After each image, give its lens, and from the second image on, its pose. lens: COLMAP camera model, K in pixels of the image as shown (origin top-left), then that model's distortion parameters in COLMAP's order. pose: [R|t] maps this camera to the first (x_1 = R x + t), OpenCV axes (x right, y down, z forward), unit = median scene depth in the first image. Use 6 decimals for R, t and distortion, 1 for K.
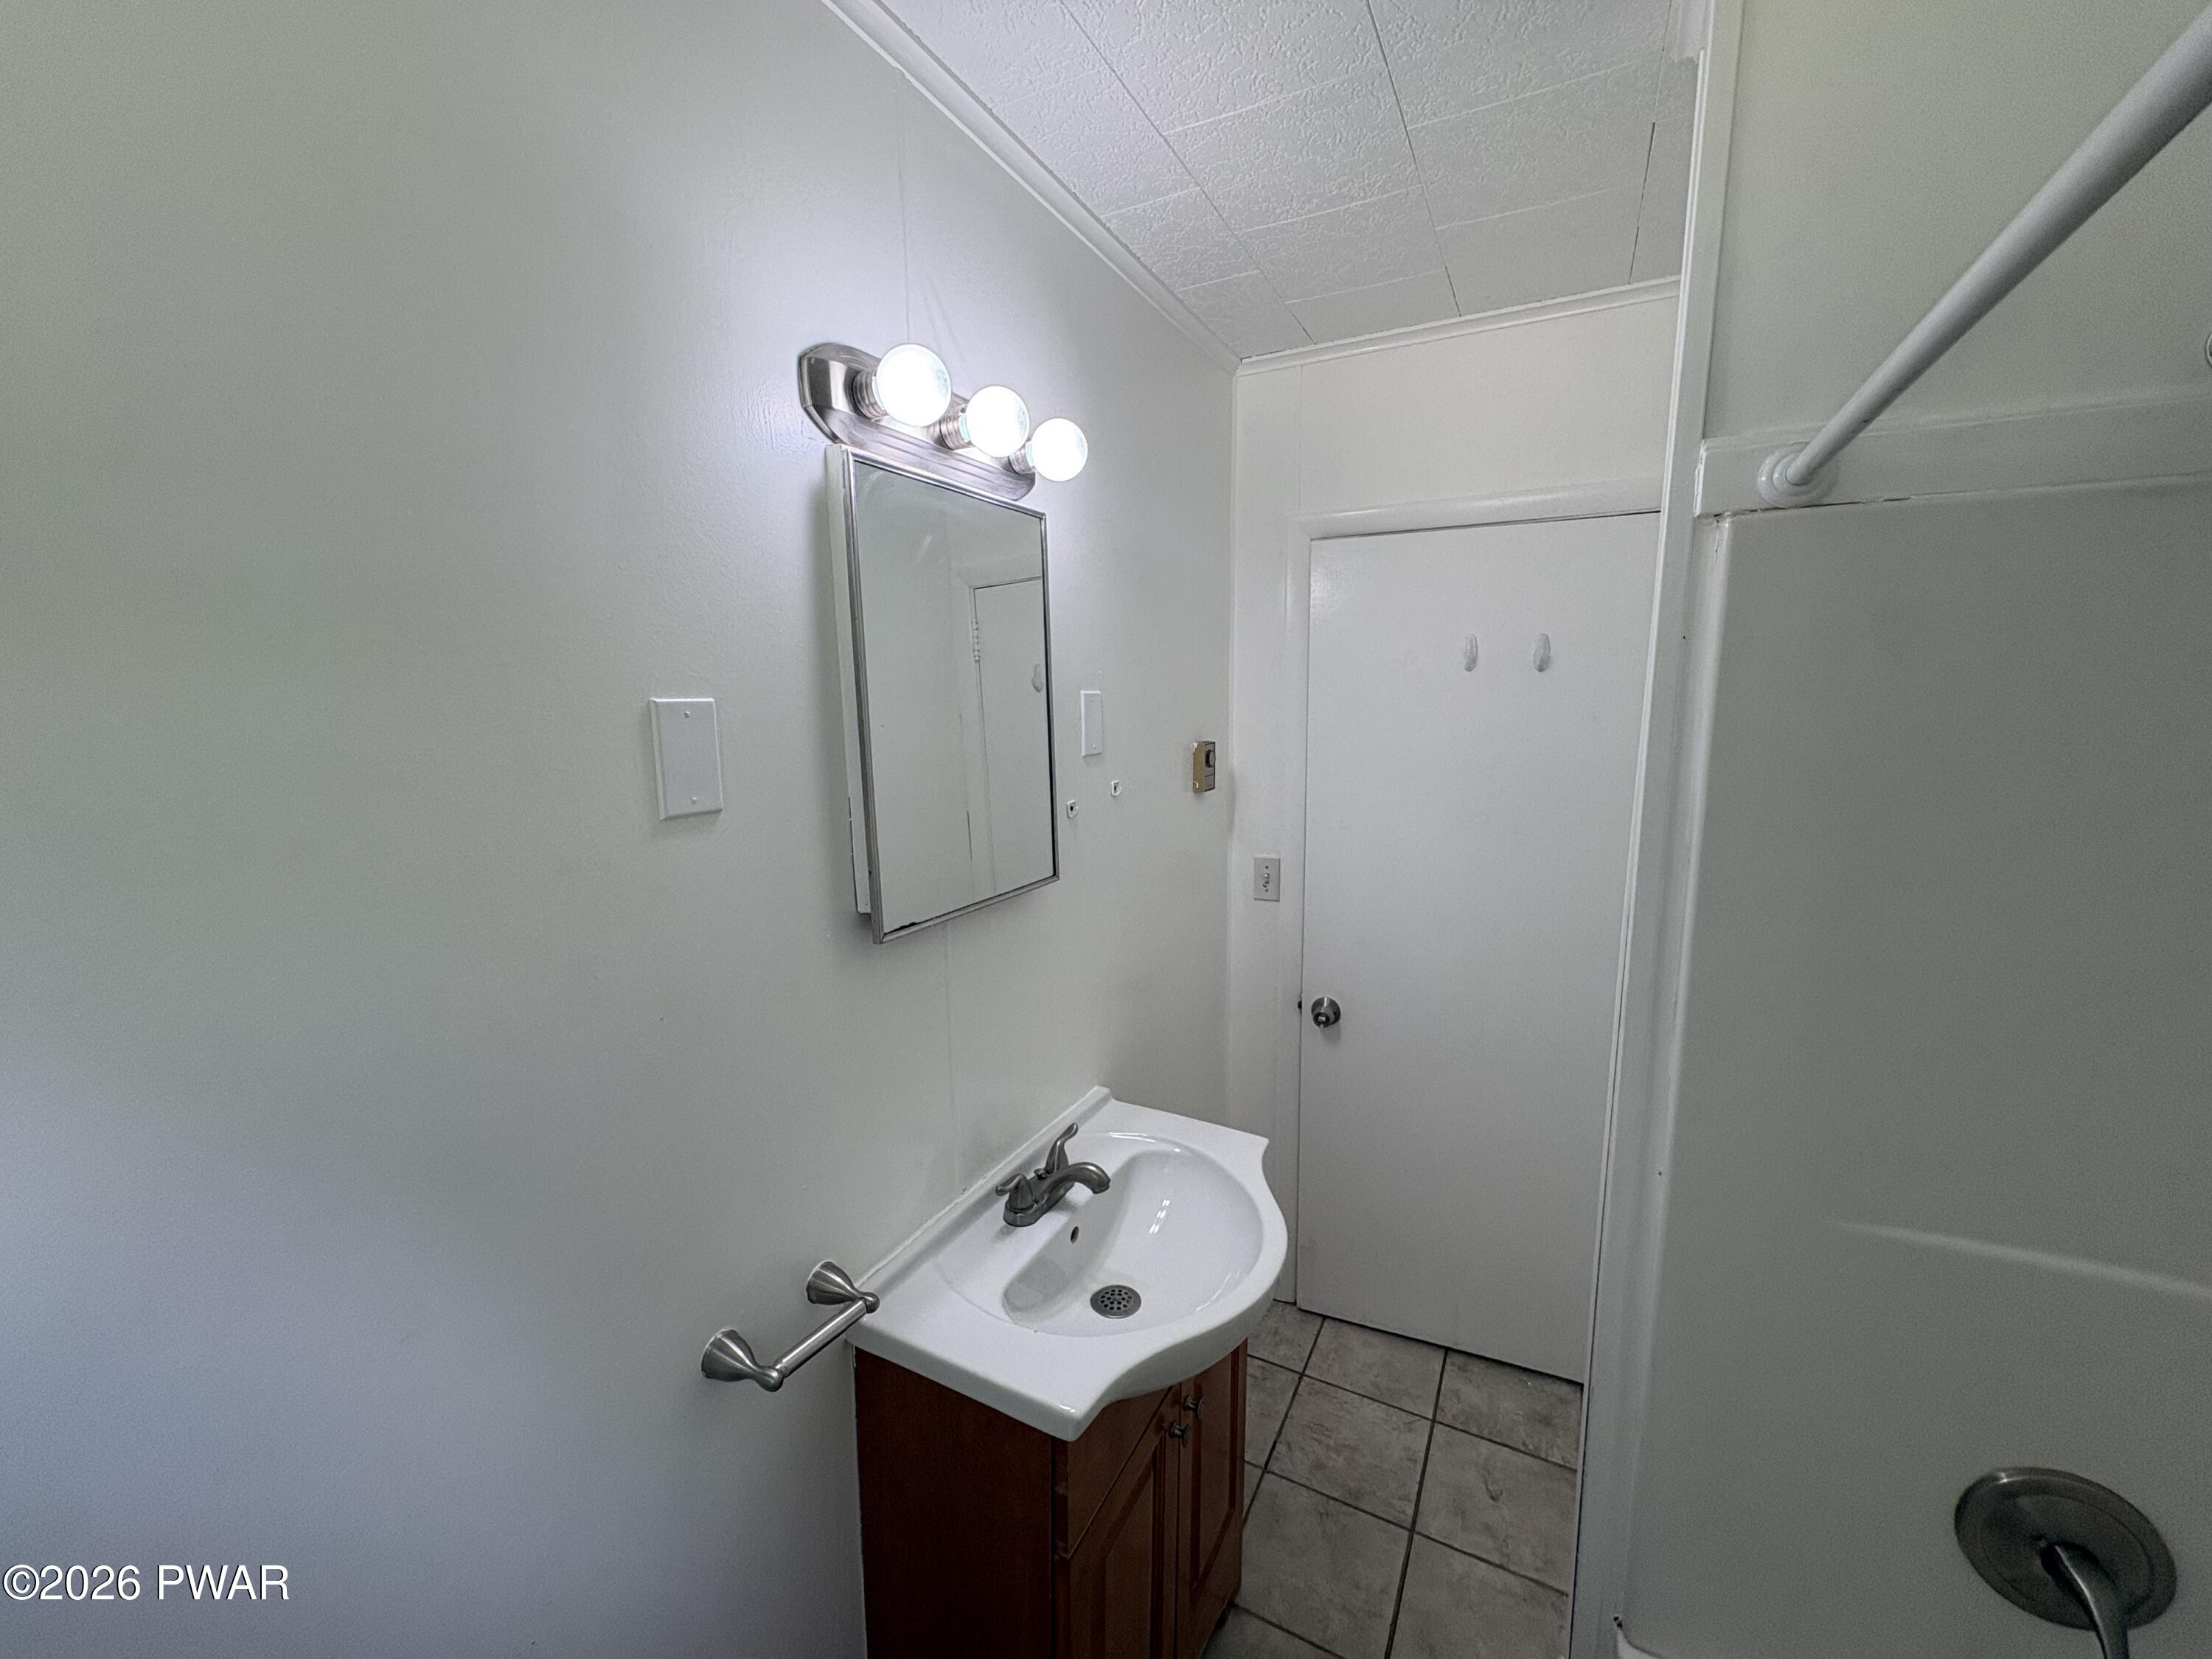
lens RADIAL K [[881.1, 0, 1102.9], [0, 881.1, 833.8], [0, 0, 1]] dist [-0.004374, 0.003879]
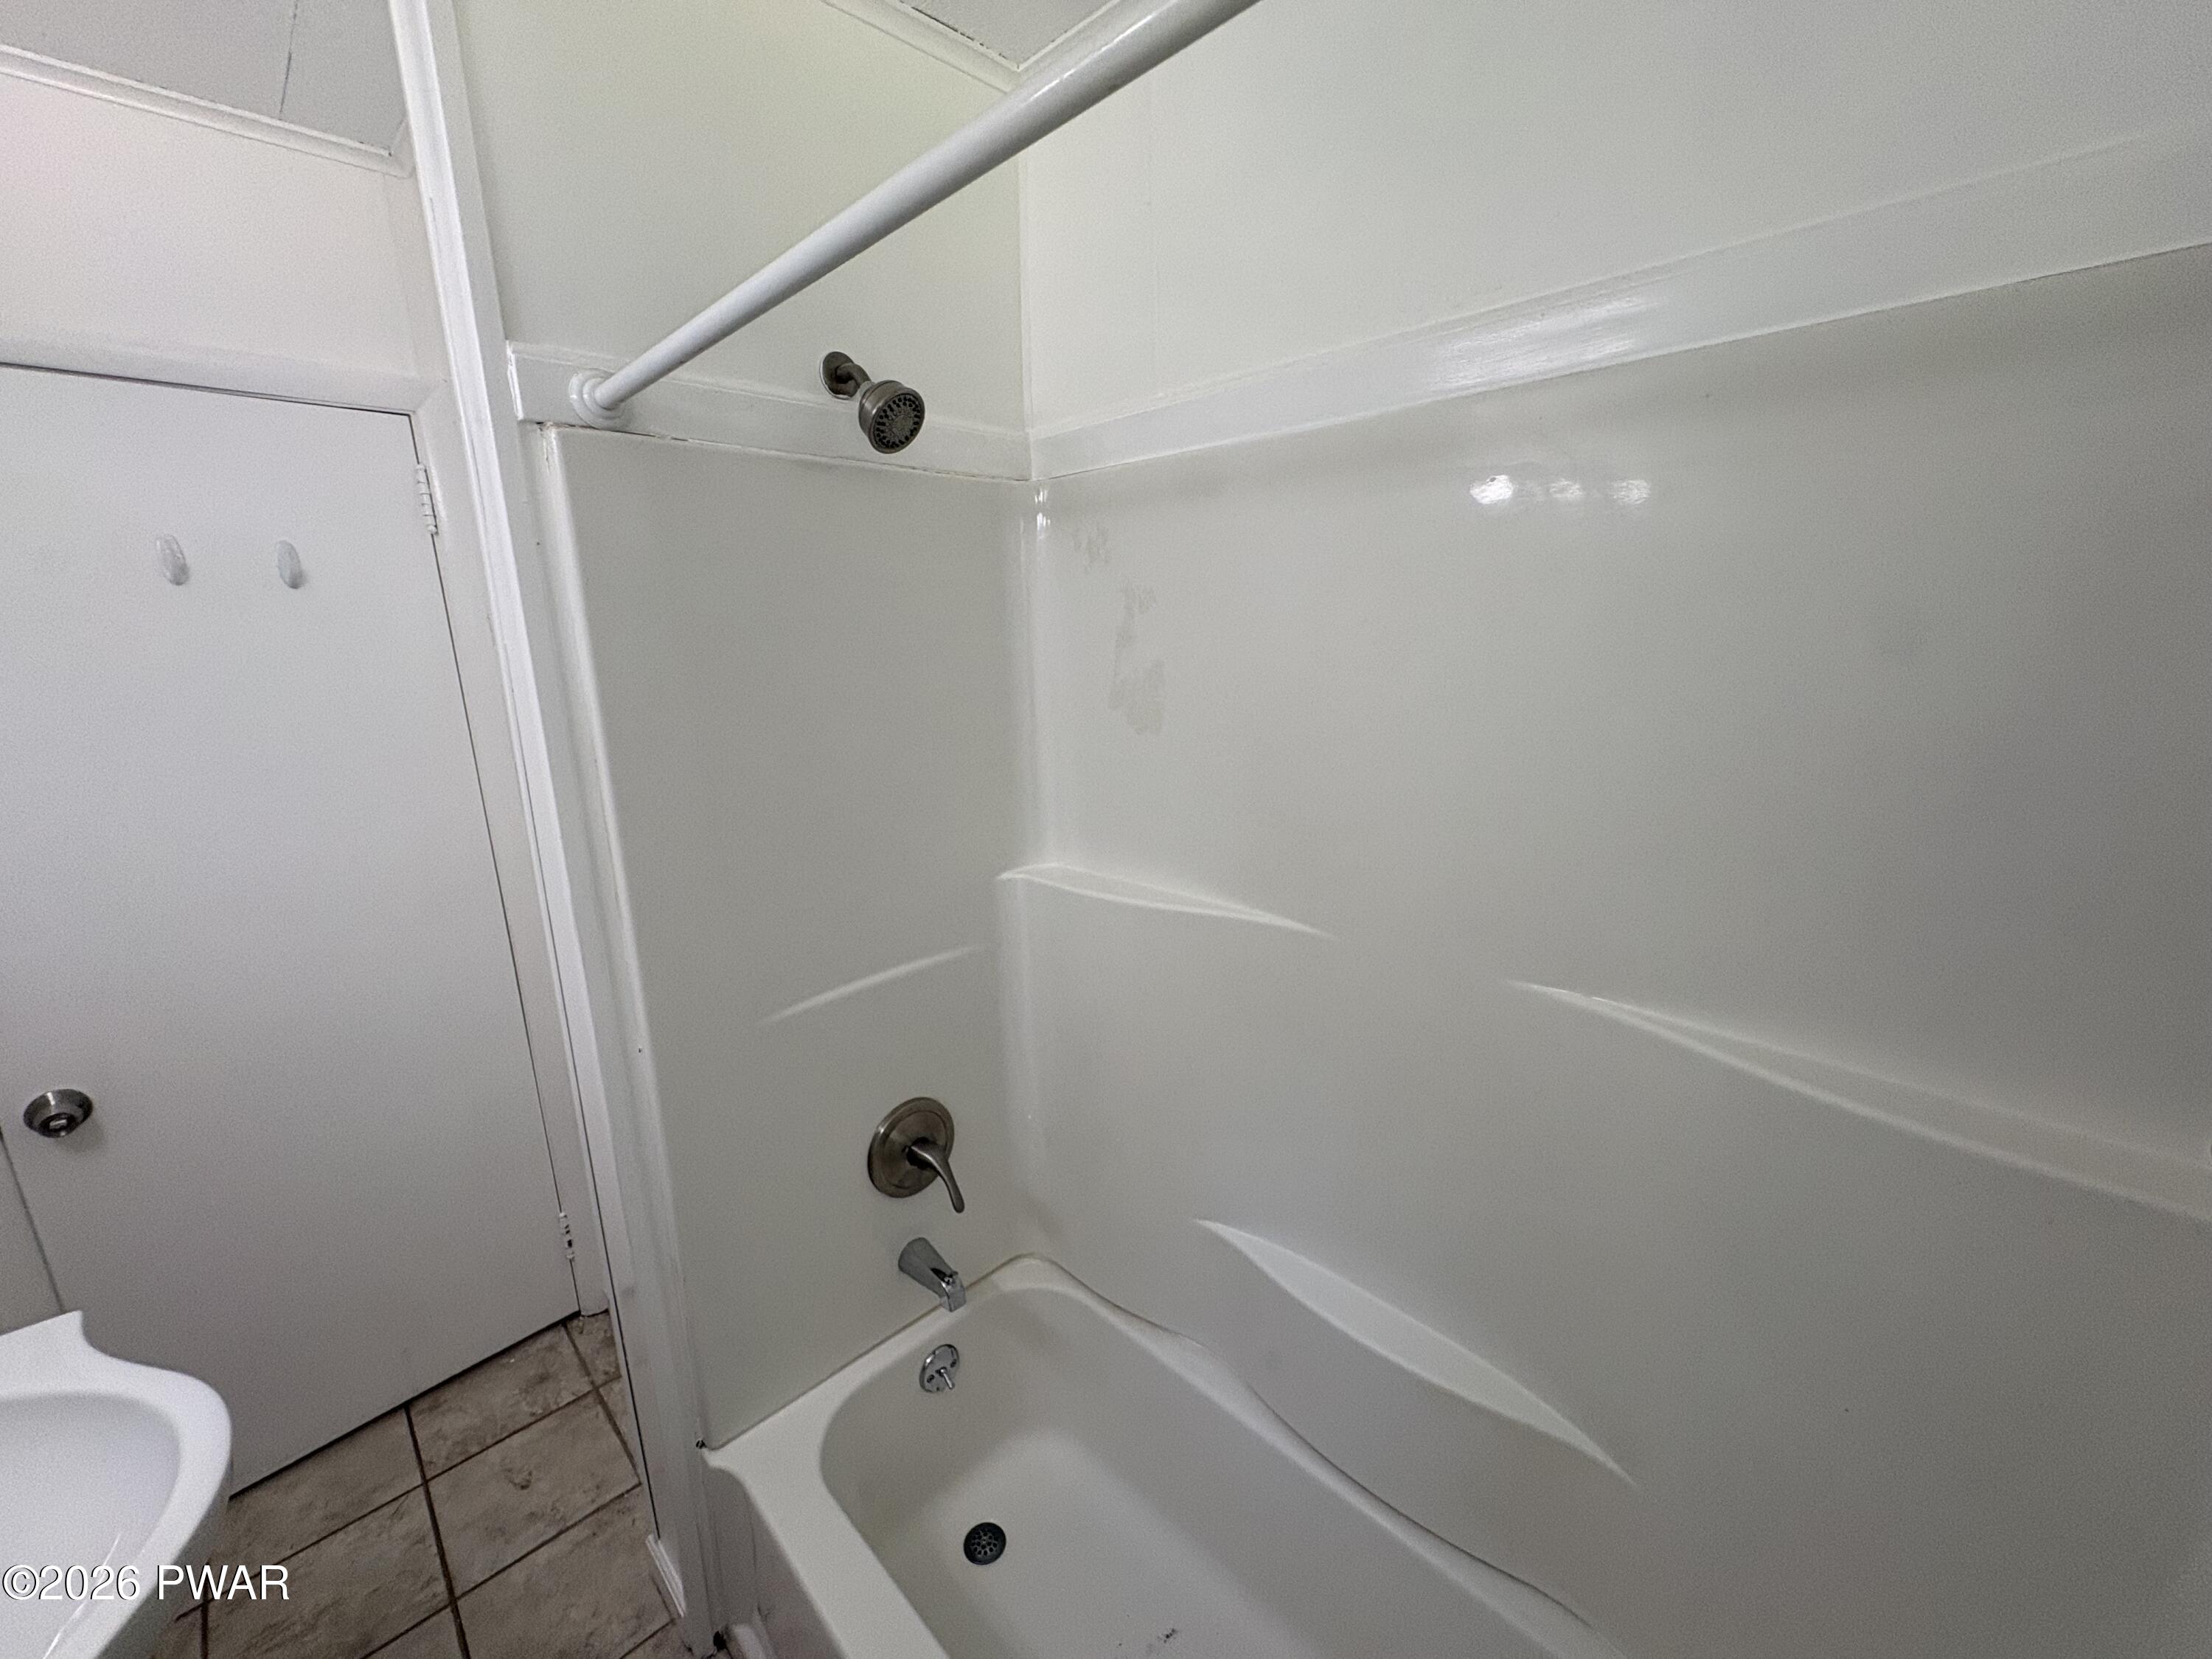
lens RADIAL K [[881.1, 0, 1102.9], [0, 881.1, 833.8], [0, 0, 1]] dist [-0.004374, 0.003879]
pose [[0.311668, -0.221779, 0.923947, -0.150535], [0.163310, 0.970413, 0.177844, 0.027725], [-0.936052, 0.095461, 0.338665, 0.080231]]
